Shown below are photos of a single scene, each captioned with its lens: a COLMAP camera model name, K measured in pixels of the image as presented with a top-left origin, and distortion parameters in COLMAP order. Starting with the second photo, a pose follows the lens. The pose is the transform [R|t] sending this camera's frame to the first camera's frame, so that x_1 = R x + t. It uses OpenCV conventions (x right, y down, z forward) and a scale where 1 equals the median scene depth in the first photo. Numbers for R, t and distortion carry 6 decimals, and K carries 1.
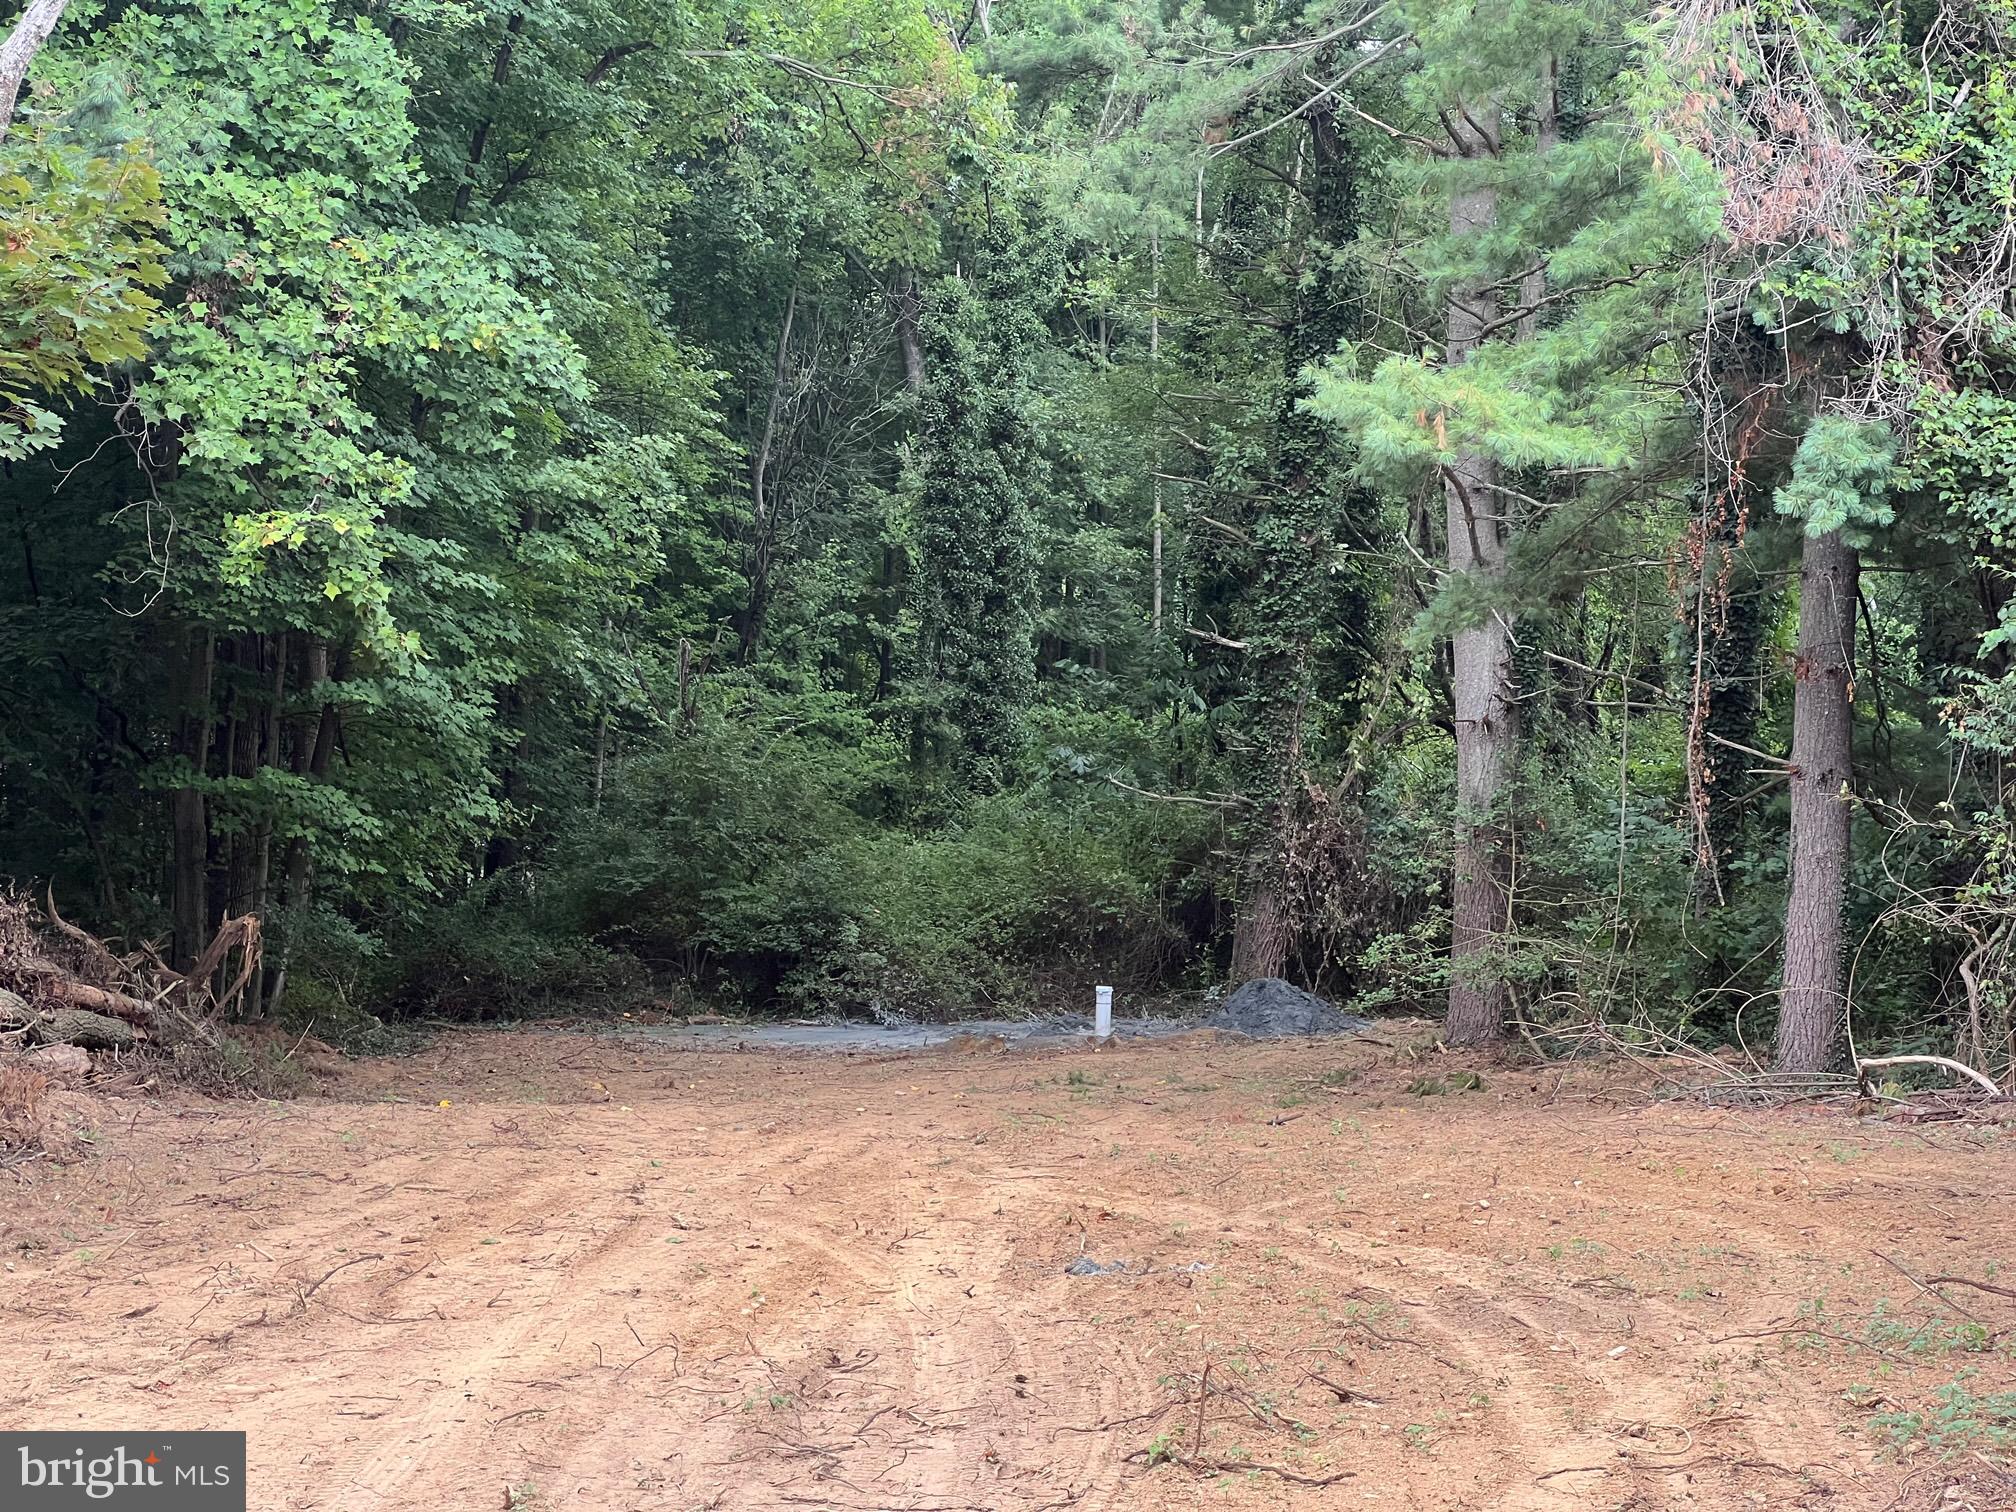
lens RADIAL K [[4589.5, 0, 1013.8], [0, 4589.5, 666.9], [0, 0, 1]] dist [0.117177, 0.823697]
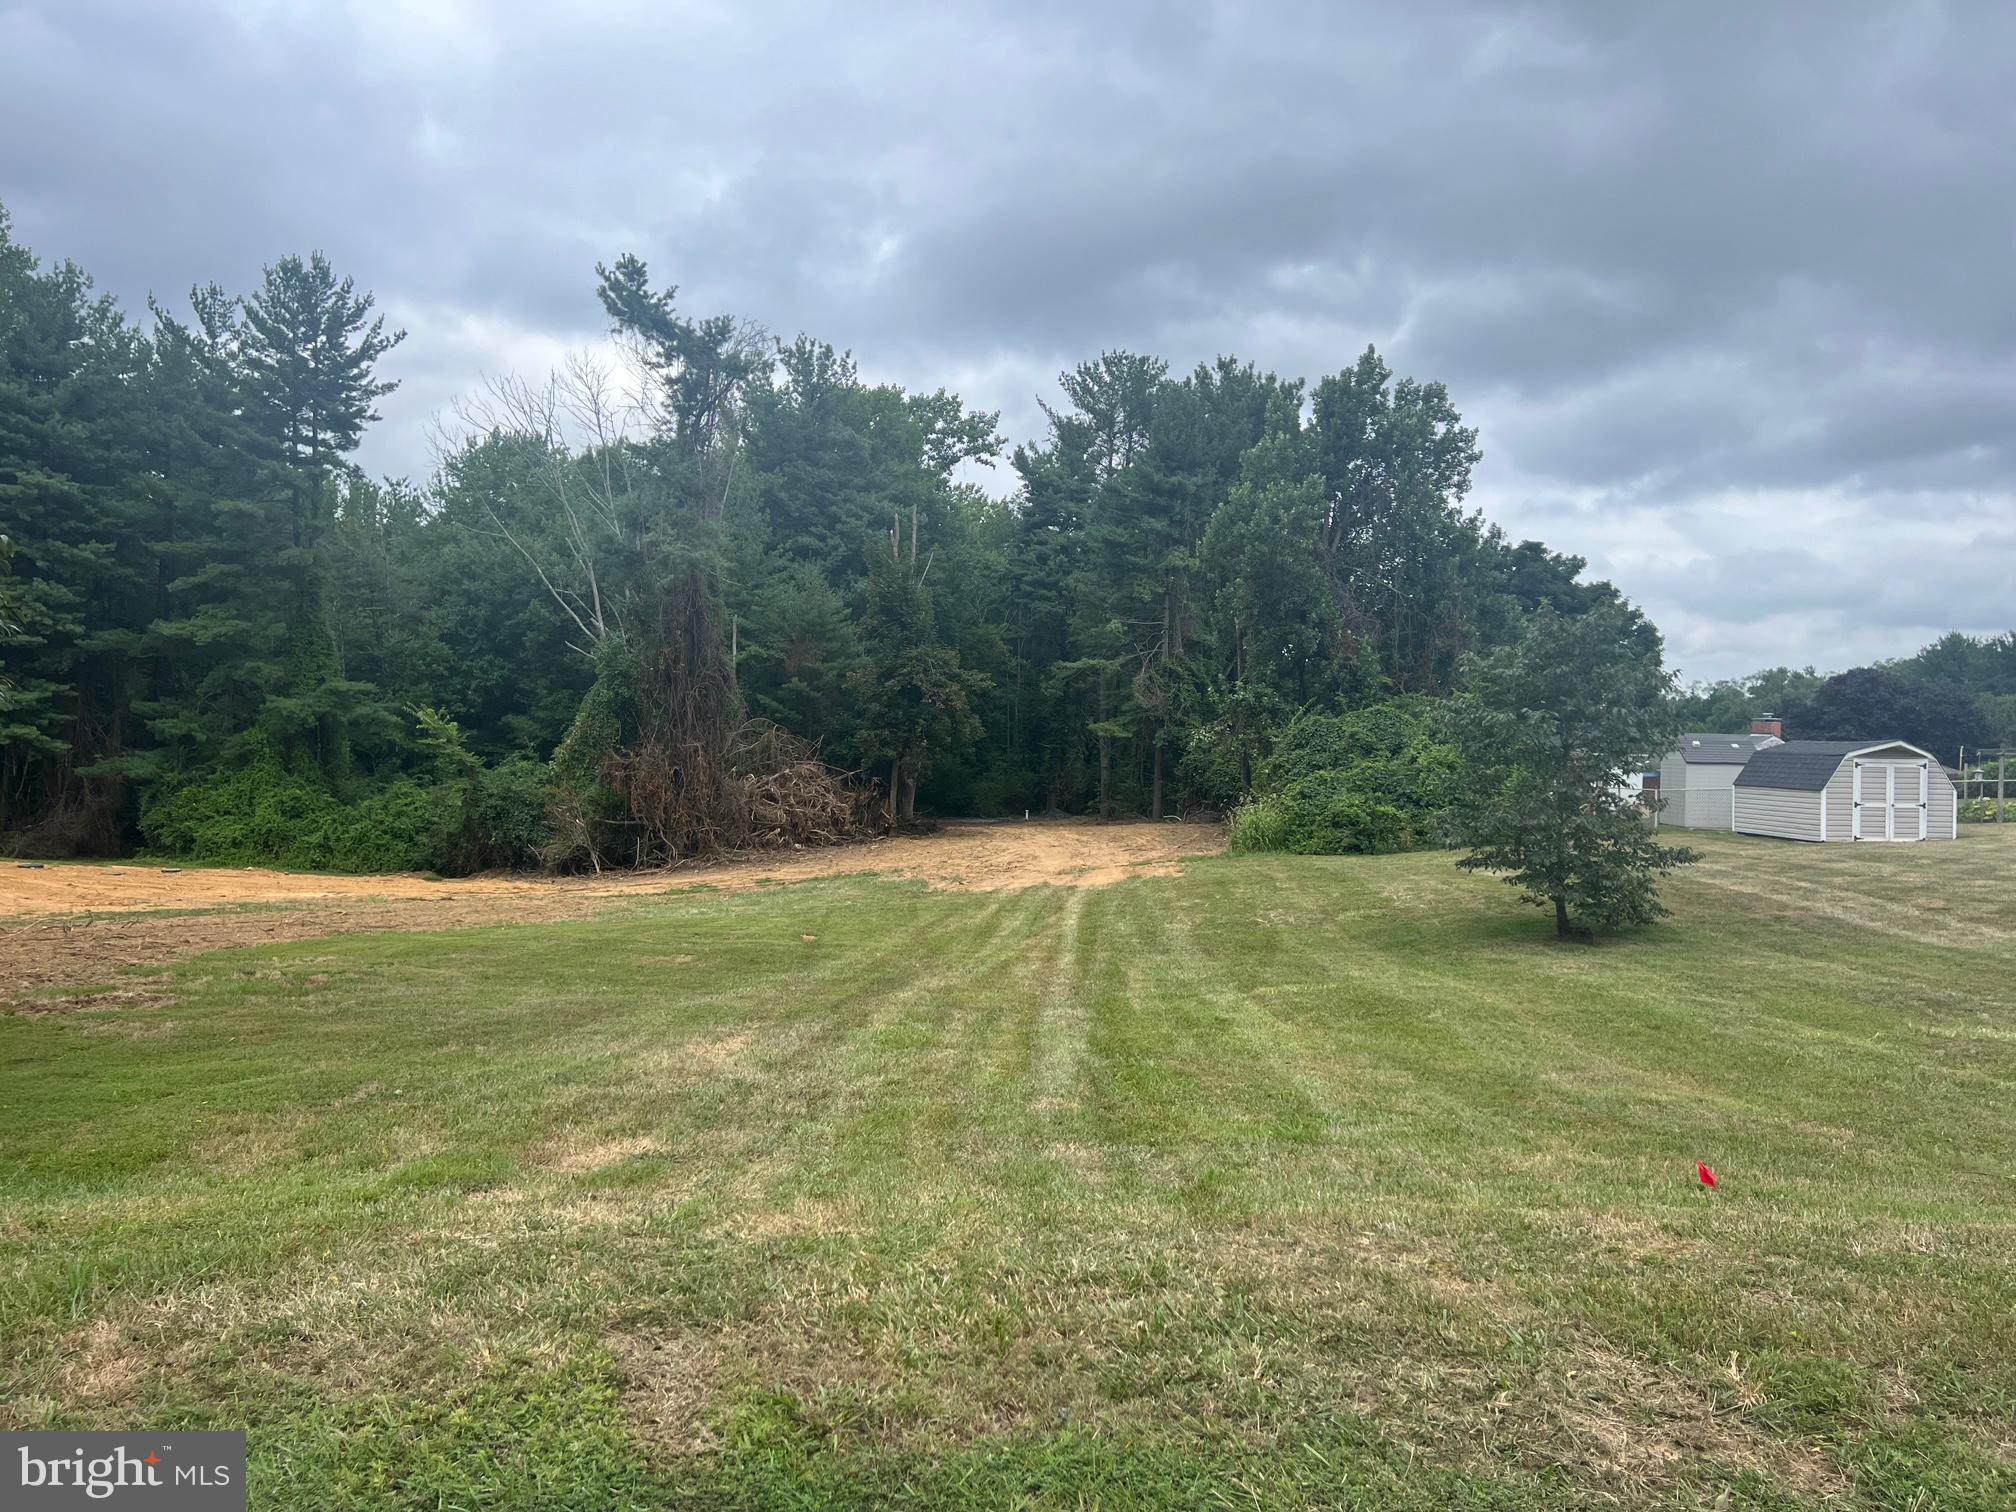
lens RADIAL K [[1532.5, 0, 1008.0], [0, 1532.5, 756.0], [0, 0, 1]] dist [0.099086, -0.147419]
pose [[0.996626, -0.008862, 0.081591, -0.271114], [0.006447, 0.999535, 0.029812, -0.090468], [-0.081817, -0.029185, 0.996220, -1.460243]]
